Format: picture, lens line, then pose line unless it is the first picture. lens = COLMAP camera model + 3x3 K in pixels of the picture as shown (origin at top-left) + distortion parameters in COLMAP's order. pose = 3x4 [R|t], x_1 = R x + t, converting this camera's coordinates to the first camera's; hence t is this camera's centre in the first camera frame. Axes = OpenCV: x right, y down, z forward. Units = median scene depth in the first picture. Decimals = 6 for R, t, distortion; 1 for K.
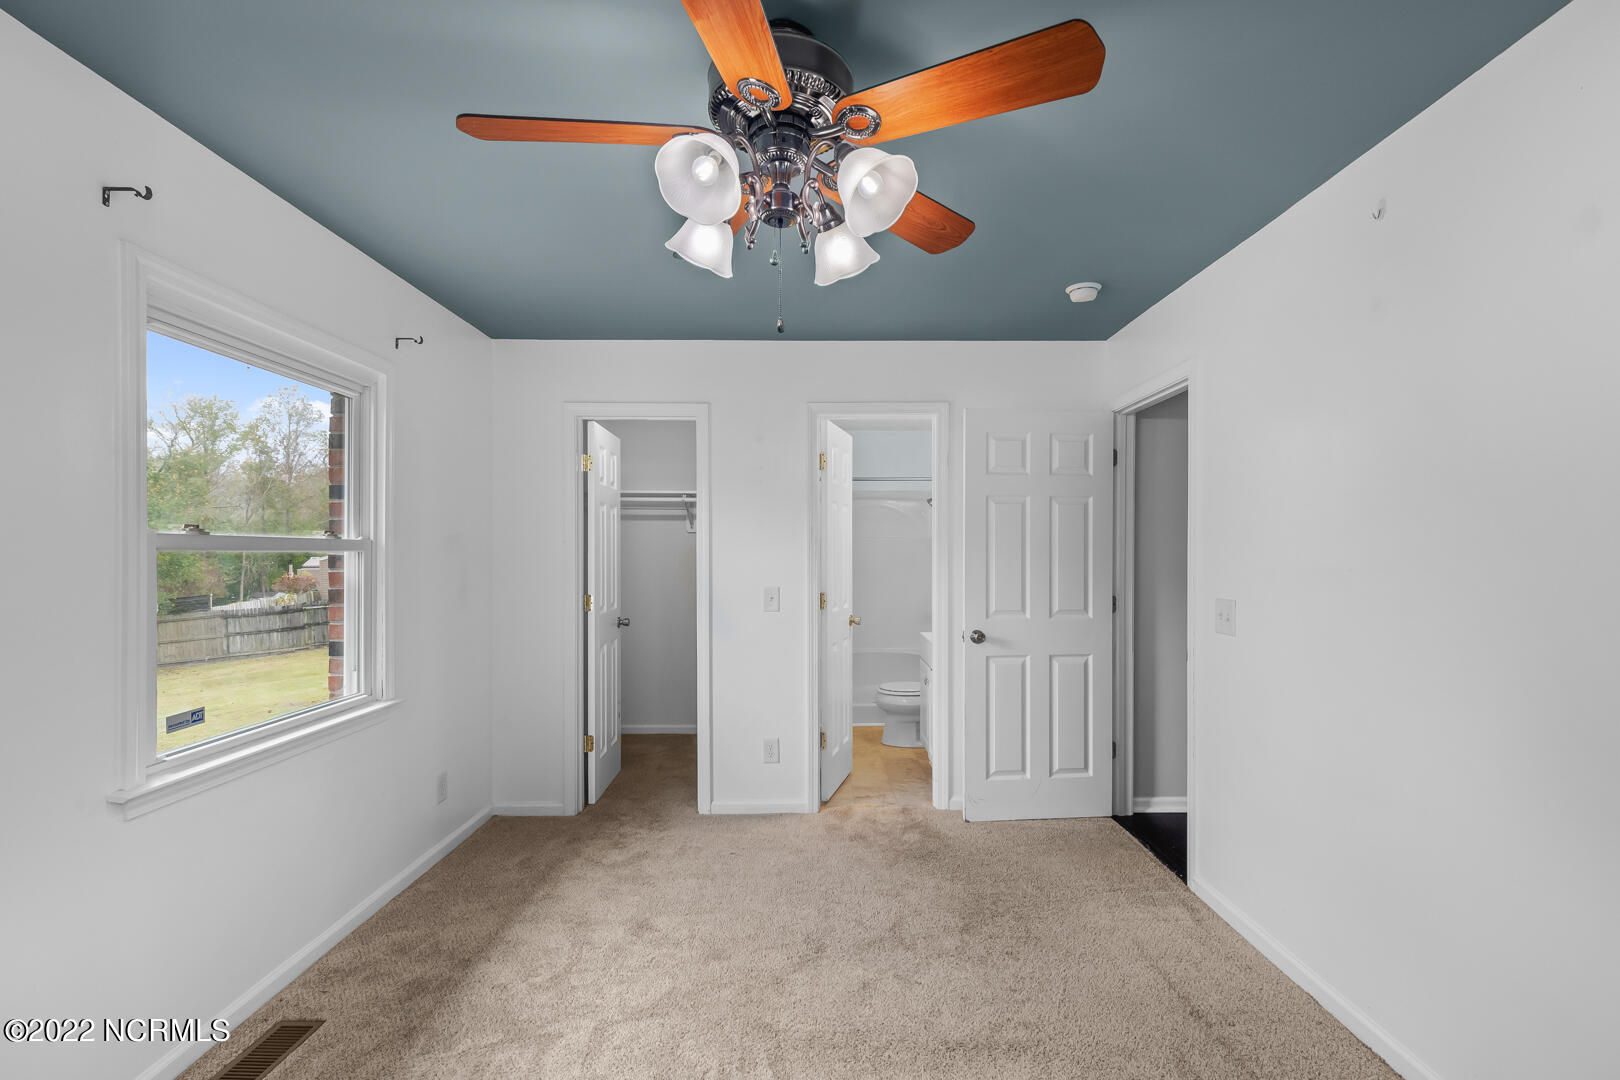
lens RADIAL K [[734.2, 0, 823.2], [0, 734.2, 549.5], [0, 0, 1]] dist [0.010075, -0.003566]
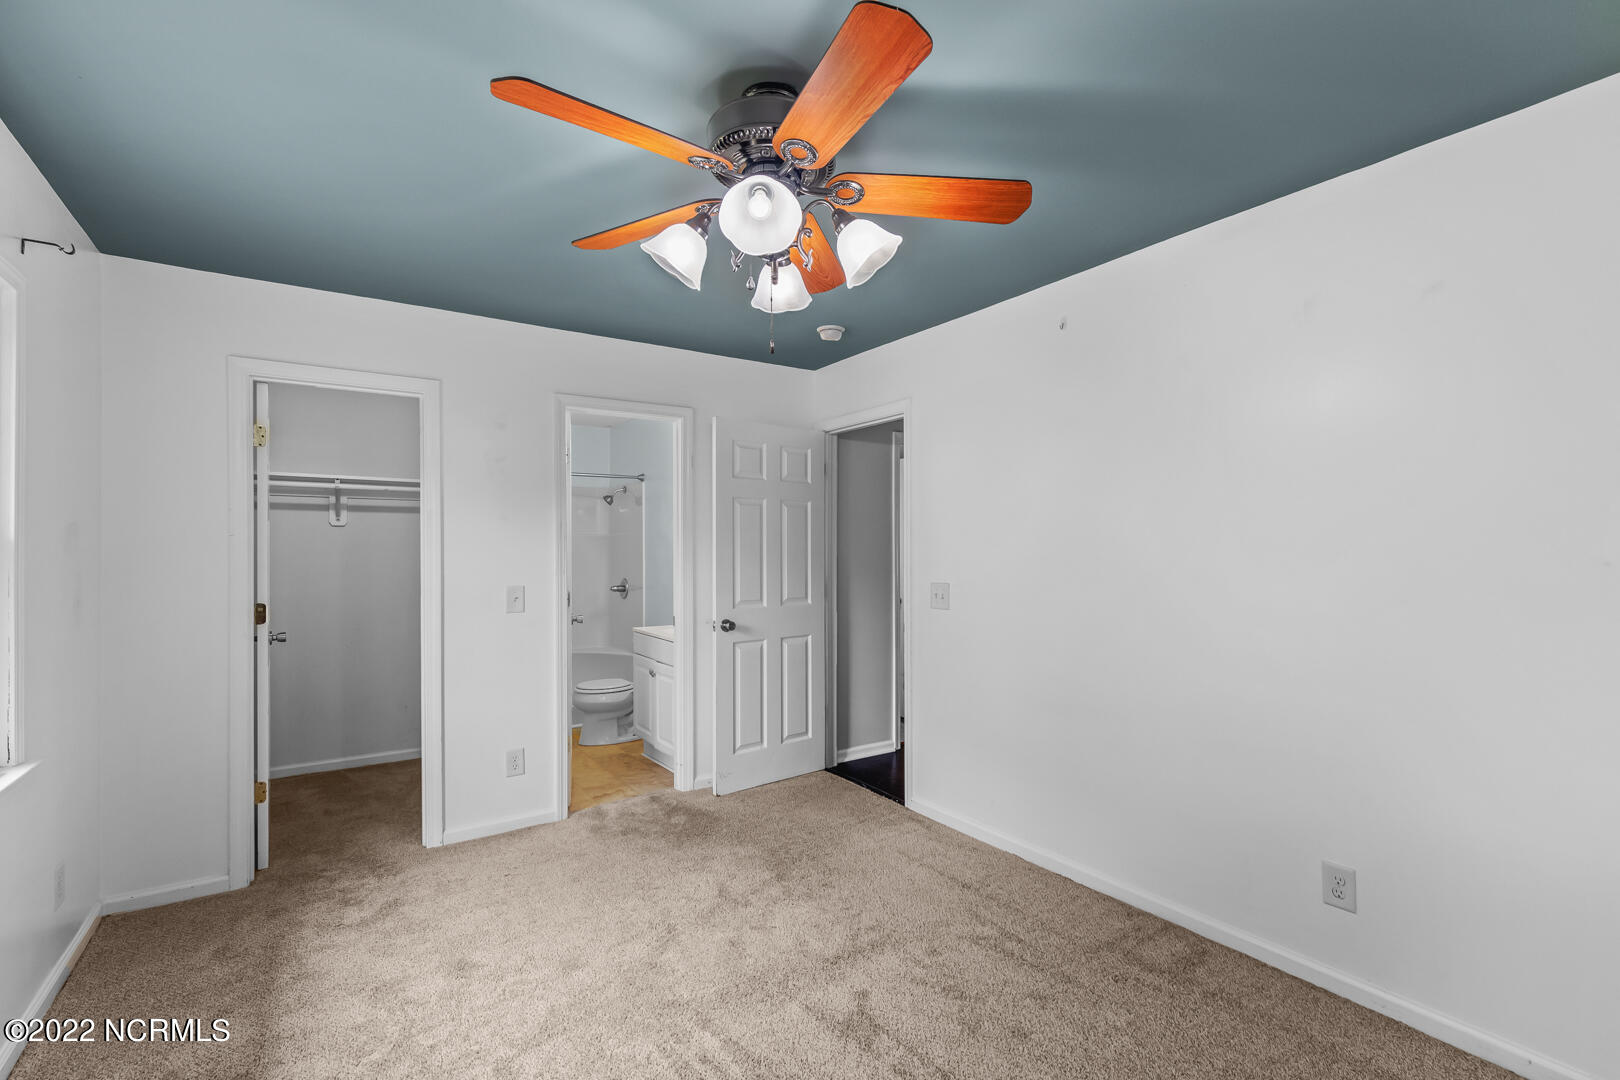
lens RADIAL K [[734.2, 0, 824.8], [0, 734.2, 541.4], [0, 0, 1]] dist [0.010075, -0.003566]
pose [[0.830427, 0.003687, 0.557116, -0.279714], [0.000778, 0.999969, -0.007777, 0.001863], [-0.557127, 0.006892, 0.830399, 0.006363]]
